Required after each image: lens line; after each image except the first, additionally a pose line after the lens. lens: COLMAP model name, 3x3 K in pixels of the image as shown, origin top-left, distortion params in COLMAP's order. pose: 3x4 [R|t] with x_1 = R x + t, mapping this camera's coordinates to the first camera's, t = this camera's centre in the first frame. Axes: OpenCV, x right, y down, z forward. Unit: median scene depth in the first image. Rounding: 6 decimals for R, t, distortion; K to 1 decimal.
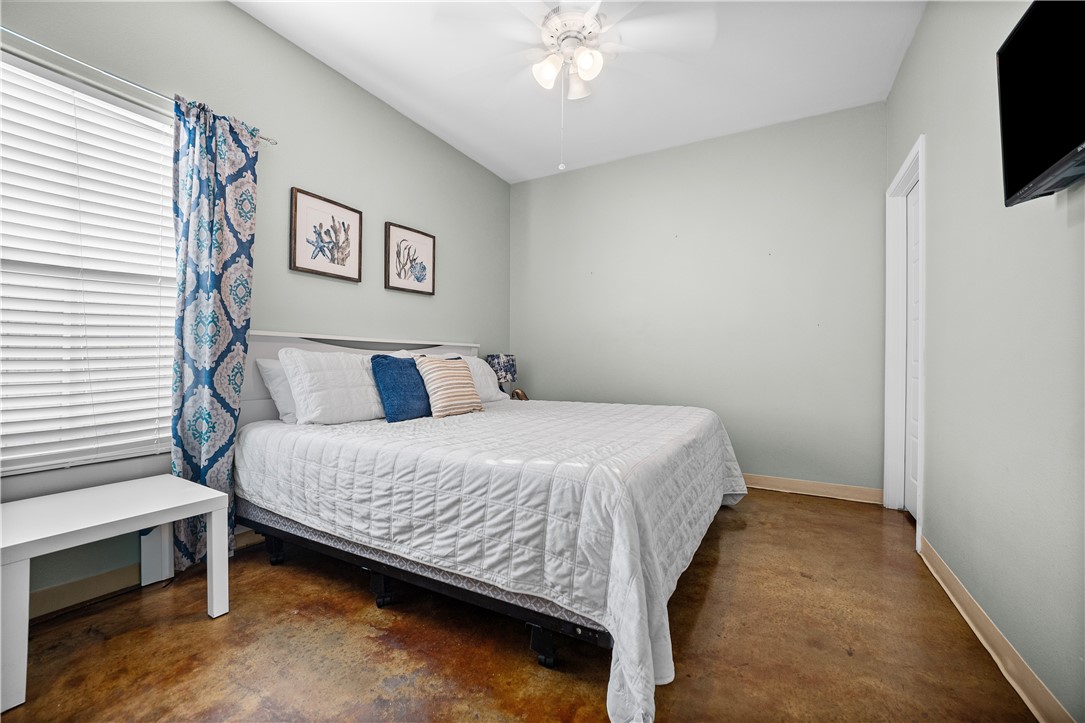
lens RADIAL K [[440.1, 0, 542.2], [0, 440.1, 359.2], [0, 0, 1]] dist [-0.023428, 0.004937]
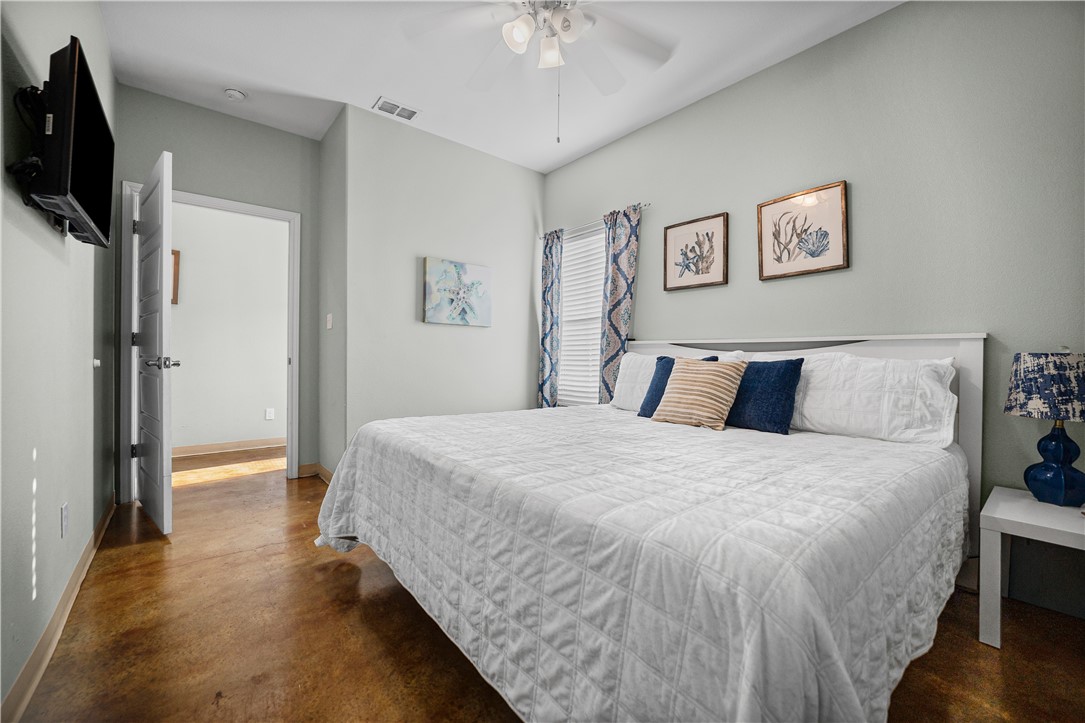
lens RADIAL K [[440.1, 0, 545.1], [0, 440.1, 359.3], [0, 0, 1]] dist [-0.023428, 0.004937]
pose [[-0.355003, -0.004102, -0.934856, 0.691039], [-0.007132, 0.999973, -0.001679, -0.000157], [0.934838, 0.006071, -0.355022, 1.025192]]
